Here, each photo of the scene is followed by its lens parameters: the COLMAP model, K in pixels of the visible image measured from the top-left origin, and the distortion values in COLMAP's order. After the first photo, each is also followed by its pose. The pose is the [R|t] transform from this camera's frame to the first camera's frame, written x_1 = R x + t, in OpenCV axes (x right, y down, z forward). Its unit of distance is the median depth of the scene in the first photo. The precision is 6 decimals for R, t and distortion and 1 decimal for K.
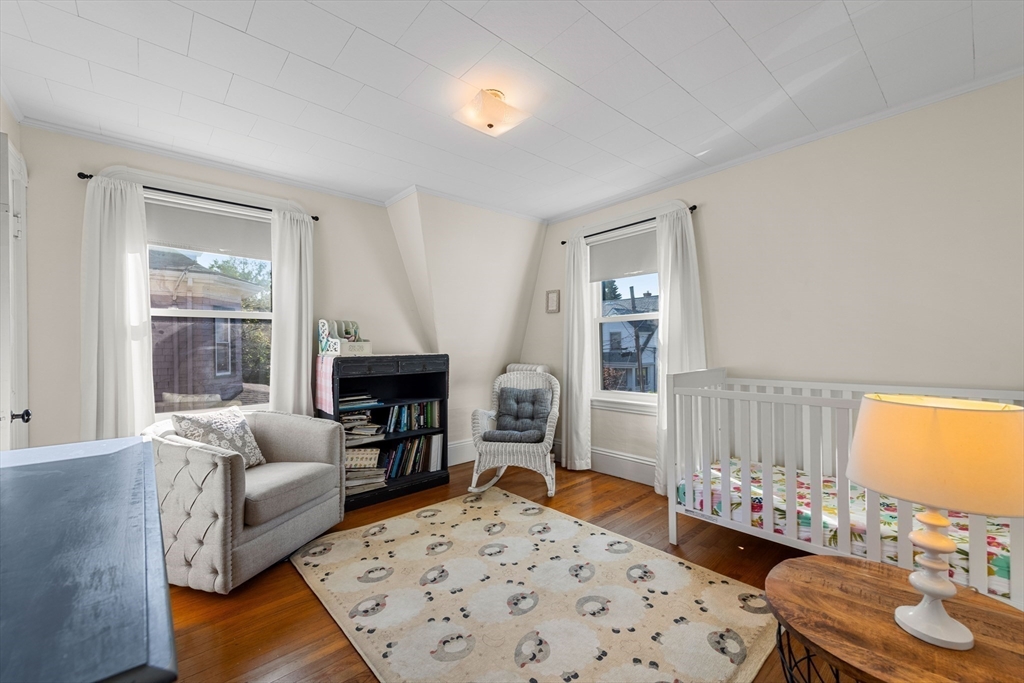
lens RADIAL K [[410.8, 0, 510.3], [0, 410.8, 340.4], [0, 0, 1]] dist [0.012822, -0.000102]
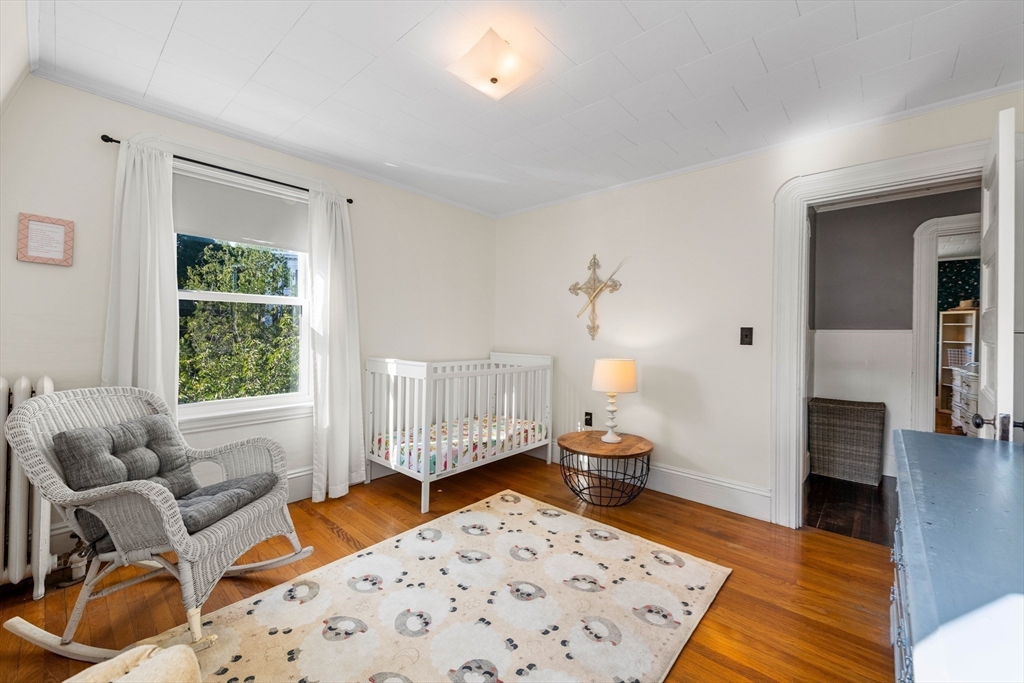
lens RADIAL K [[413.1, 0, 512.3], [0, 413.1, 331.1], [0, 0, 1]] dist [0.009666, -0.000210]
pose [[-0.117170, 0.018231, 0.992945, -0.823311], [-0.023091, 0.999511, -0.021076, 0.013589], [-0.992843, -0.025398, -0.116692, 0.967306]]
